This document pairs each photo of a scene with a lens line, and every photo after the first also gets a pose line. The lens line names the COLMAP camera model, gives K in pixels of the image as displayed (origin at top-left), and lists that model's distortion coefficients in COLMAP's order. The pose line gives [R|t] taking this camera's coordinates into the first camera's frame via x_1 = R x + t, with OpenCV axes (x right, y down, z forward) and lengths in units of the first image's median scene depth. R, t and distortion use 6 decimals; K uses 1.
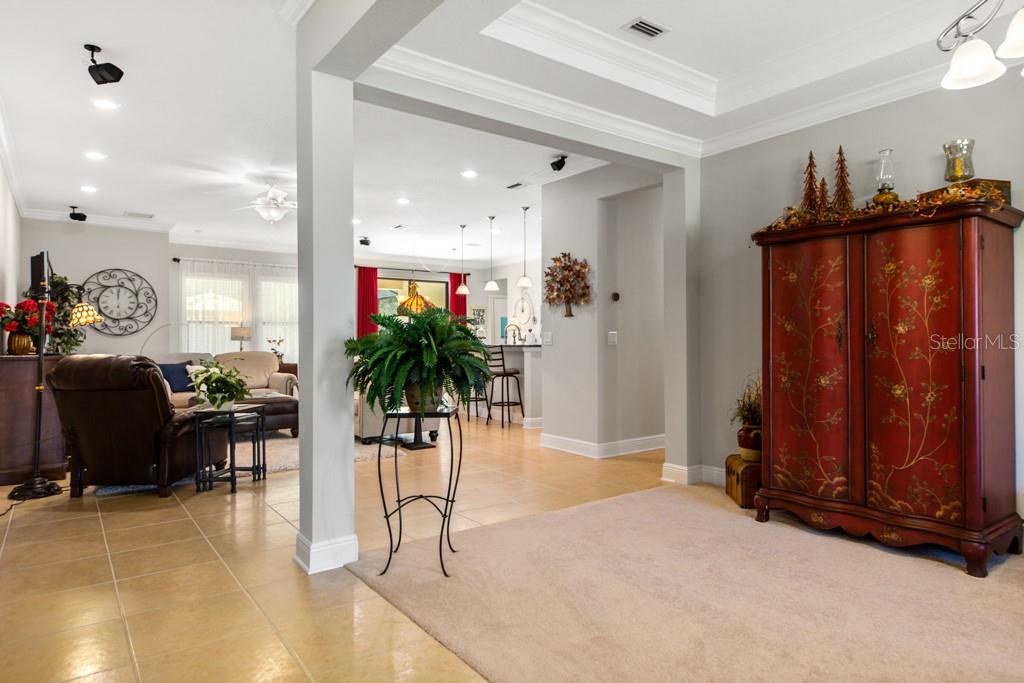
lens RADIAL K [[603.2, 0, 512.0], [0, 603.2, 341.5], [0, 0, 1]] dist [0.001001, 0.000223]
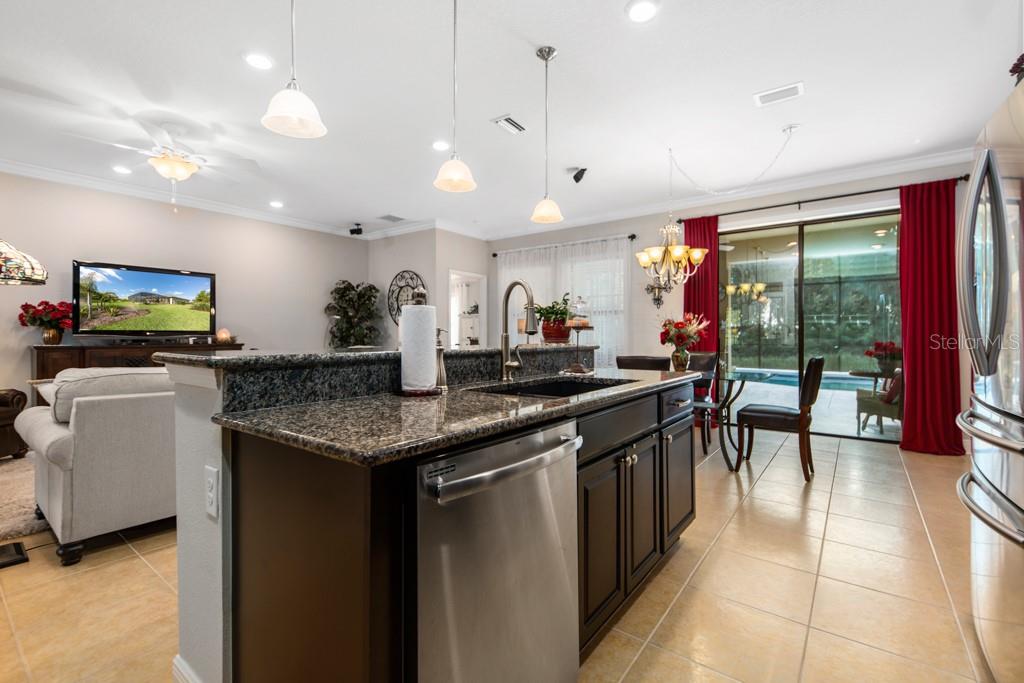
lens RADIAL K [[446.9, 0, 516.3], [0, 446.9, 336.3], [0, 0, 1]] dist [-0.000438, -0.000041]
pose [[0.284308, 0.006254, -0.958713, 0.233392], [-0.005138, 0.999974, 0.004999, -0.001274], [0.958719, 0.003505, 0.284333, 1.029613]]
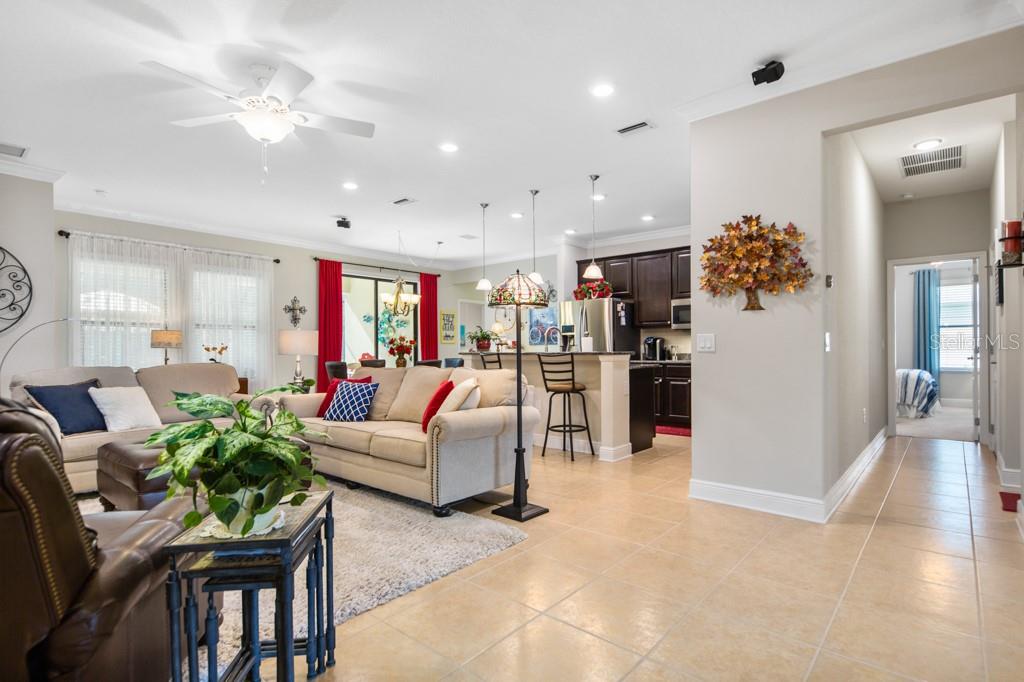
lens RADIAL K [[510.9, 0, 516.1], [0, 510.9, 347.1], [0, 0, 1]] dist [0.014603, -0.010621]
pose [[0.974348, -0.001363, 0.225044, -0.223296], [0.002773, 0.999978, -0.005948, 0.002425], [-0.225032, 0.006419, 0.974330, 0.375405]]
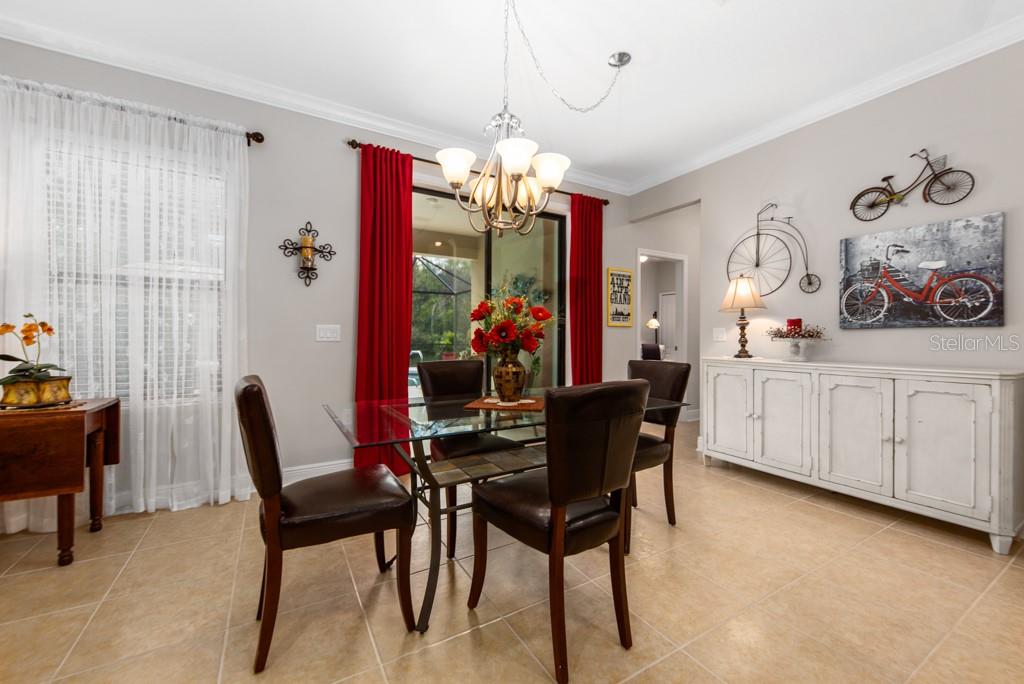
lens RADIAL K [[406.0, 0, 515.7], [0, 406.0, 337.9], [0, 0, 1]] dist [-0.000418, -0.000088]
pose [[0.994835, 0.008828, -0.101118, -0.187681], [-0.008829, 0.999961, 0.000430, 0.001903], [0.101117, 0.000465, 0.994874, 1.112091]]
